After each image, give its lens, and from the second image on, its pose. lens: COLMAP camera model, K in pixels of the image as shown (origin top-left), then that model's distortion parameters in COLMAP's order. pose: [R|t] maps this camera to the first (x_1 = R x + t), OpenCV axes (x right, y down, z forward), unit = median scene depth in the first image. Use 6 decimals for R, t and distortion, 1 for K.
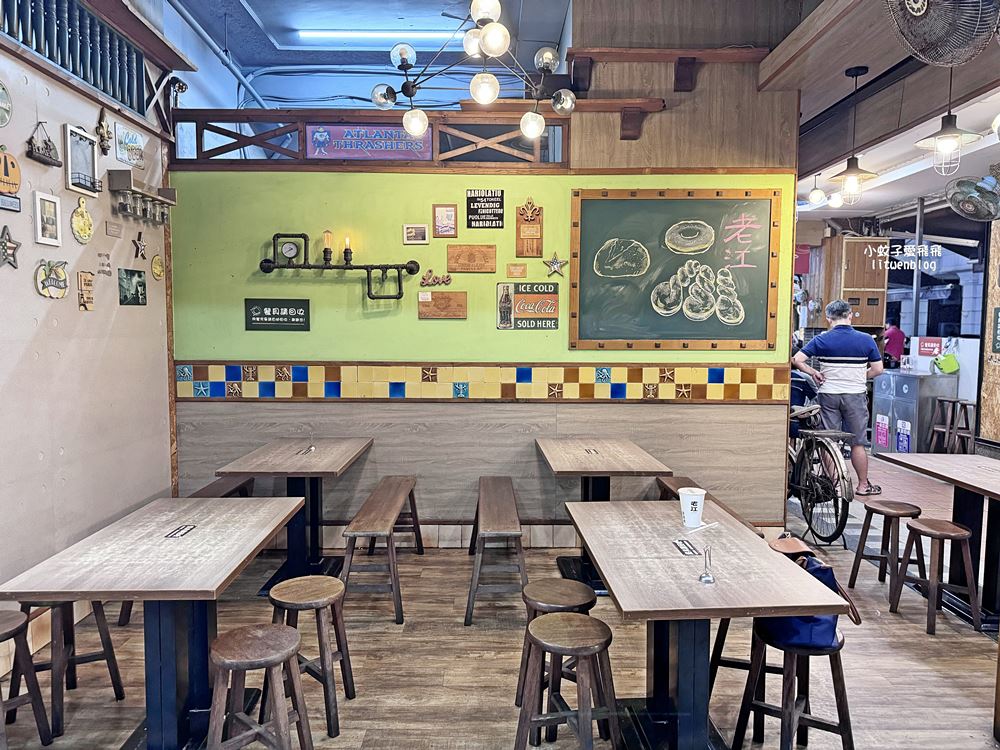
lens RADIAL K [[724.9, 0, 500.0], [0, 724.9, 375.0], [0, 0, 1]] dist [0.141327, -0.176316]
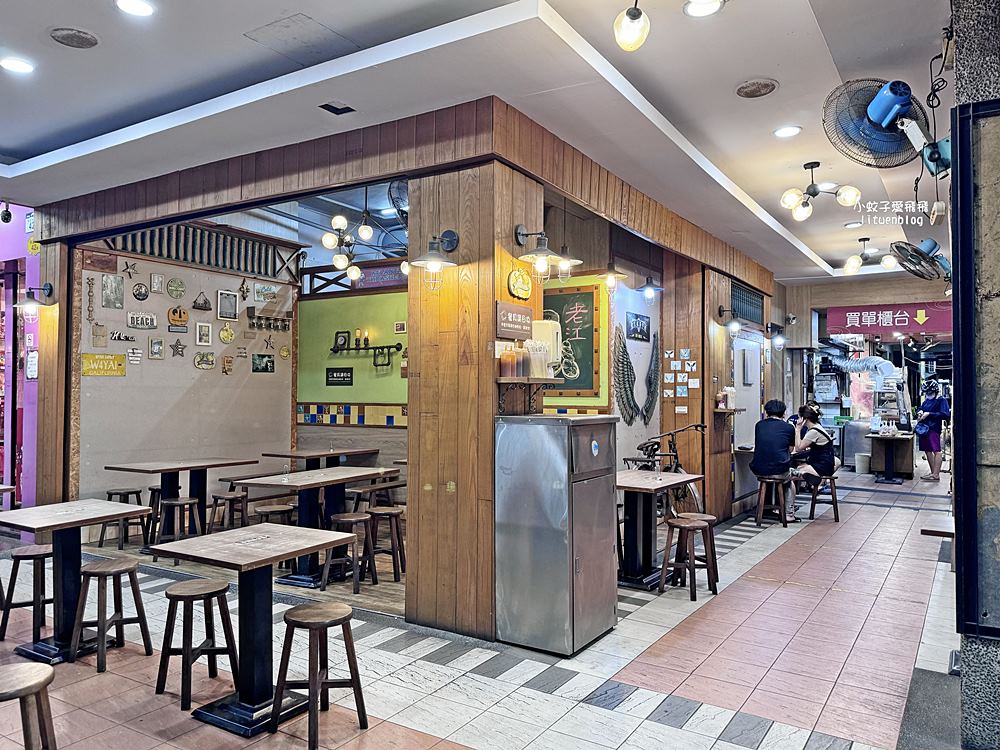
lens RADIAL K [[749.5, 0, 462.7], [0, 749.5, 379.8], [0, 0, 1]] dist [0.141967, -0.001437]
pose [[0.836044, -0.010906, -0.548555, 0.942808], [-0.038525, 0.996168, -0.078521, 0.056658], [0.547309, 0.086780, 0.832420, -0.341422]]
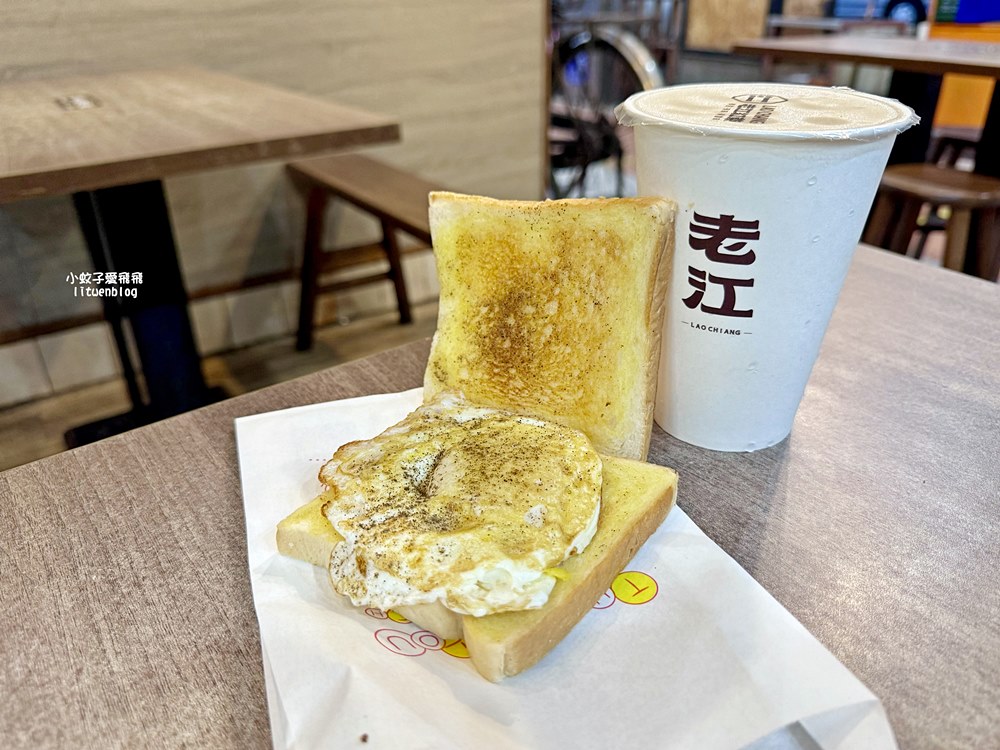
lens RADIAL K [[724.9, 0, 500.0], [0, 724.9, 375.0], [0, 0, 1]] dist [0.141327, -0.176316]
pose [[0.841359, -0.280687, 0.461877, 0.091336], [0.068148, 0.902846, 0.424528, 0.081385], [-0.536163, -0.325704, 0.778746, 0.585300]]
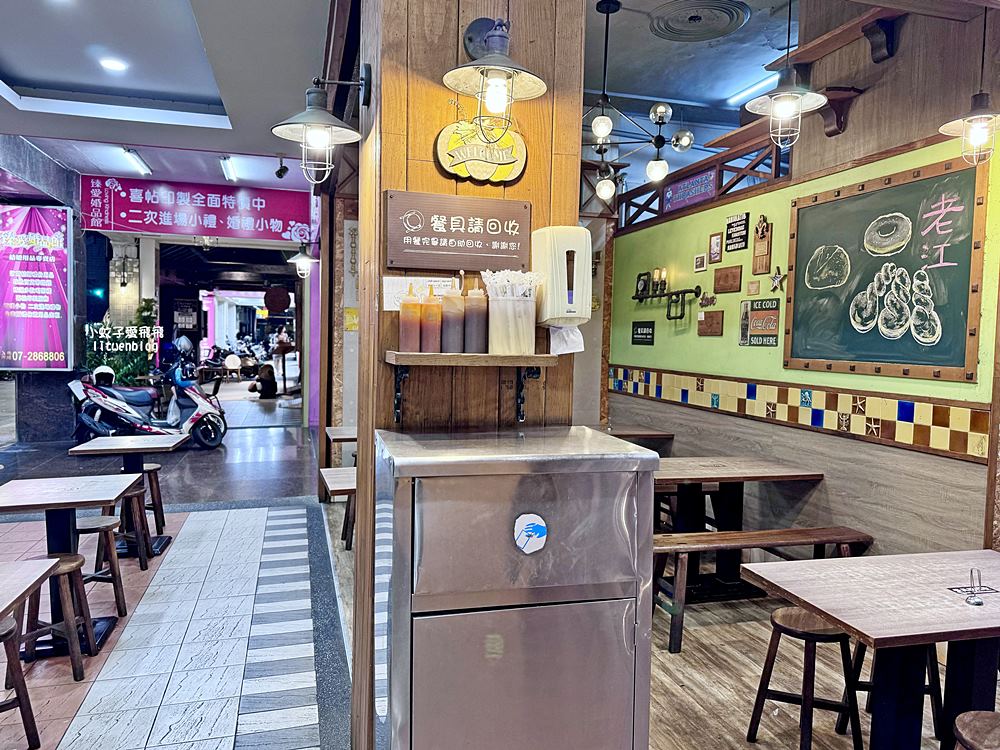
lens RADIAL K [[724.9, 0, 500.0], [0, 724.9, 375.0], [0, 0, 1]] dist [0.141327, -0.176316]
pose [[0.287583, 0.054866, -0.956183, 0.909760], [-0.087782, 0.995666, 0.030730, -0.023586], [0.953724, 0.075098, 0.291153, 0.372380]]
